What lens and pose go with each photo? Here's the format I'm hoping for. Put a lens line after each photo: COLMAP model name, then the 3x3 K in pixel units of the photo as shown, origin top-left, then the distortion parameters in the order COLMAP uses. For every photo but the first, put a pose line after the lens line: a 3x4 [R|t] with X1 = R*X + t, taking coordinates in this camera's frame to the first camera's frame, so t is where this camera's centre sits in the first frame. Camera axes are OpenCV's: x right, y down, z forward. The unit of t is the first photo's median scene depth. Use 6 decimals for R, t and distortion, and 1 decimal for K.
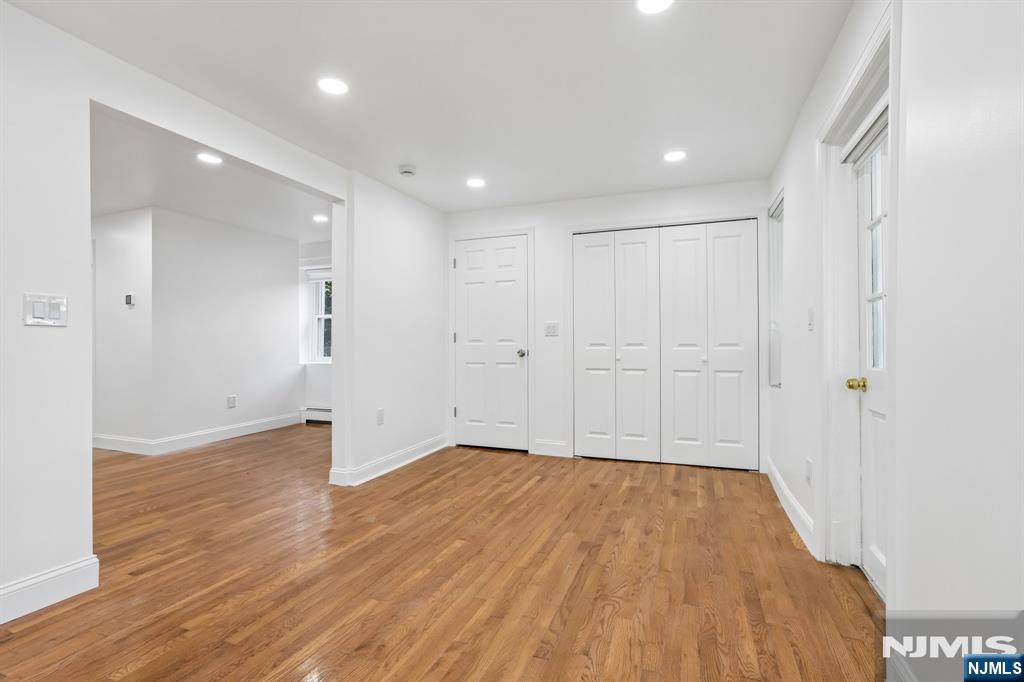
lens RADIAL K [[474.5, 0, 515.2], [0, 474.5, 351.3], [0, 0, 1]] dist [-0.014714, 0.000371]
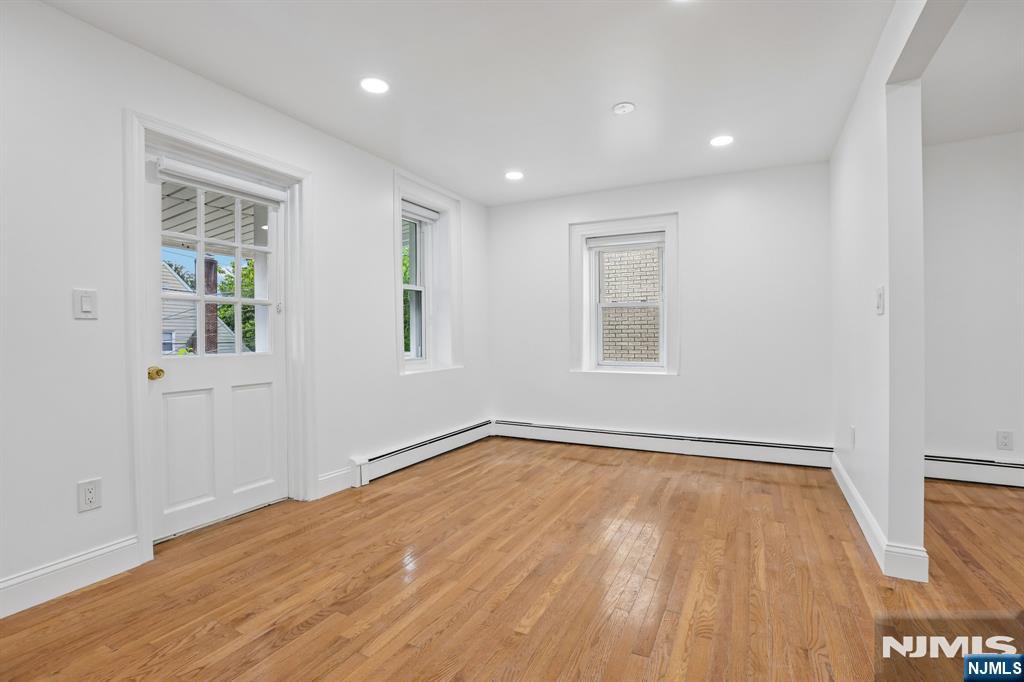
lens RADIAL K [[457.4, 0, 509.8], [0, 457.4, 326.9], [0, 0, 1]] dist [-0.035183, 0.000570]
pose [[-0.993108, 0.009388, 0.116823, -0.194860], [0.008591, 0.999936, -0.007327, -0.020227], [-0.116884, -0.006273, -0.993126, 1.803524]]
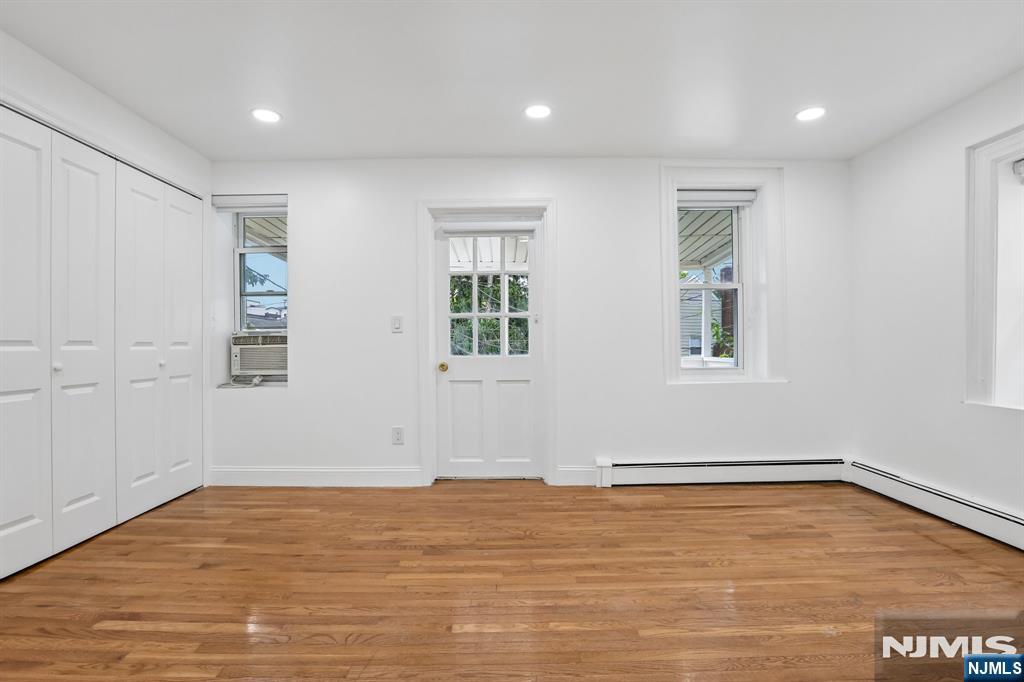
lens RADIAL K [[475.7, 0, 514.6], [0, 475.7, 338.7], [0, 0, 1]] dist [-0.067636, 0.026347]
pose [[-0.374562, 0.013892, 0.927098, -0.854937], [0.017336, 0.999818, -0.007978, -0.009982], [-0.927040, 0.013084, -0.374735, 1.292298]]
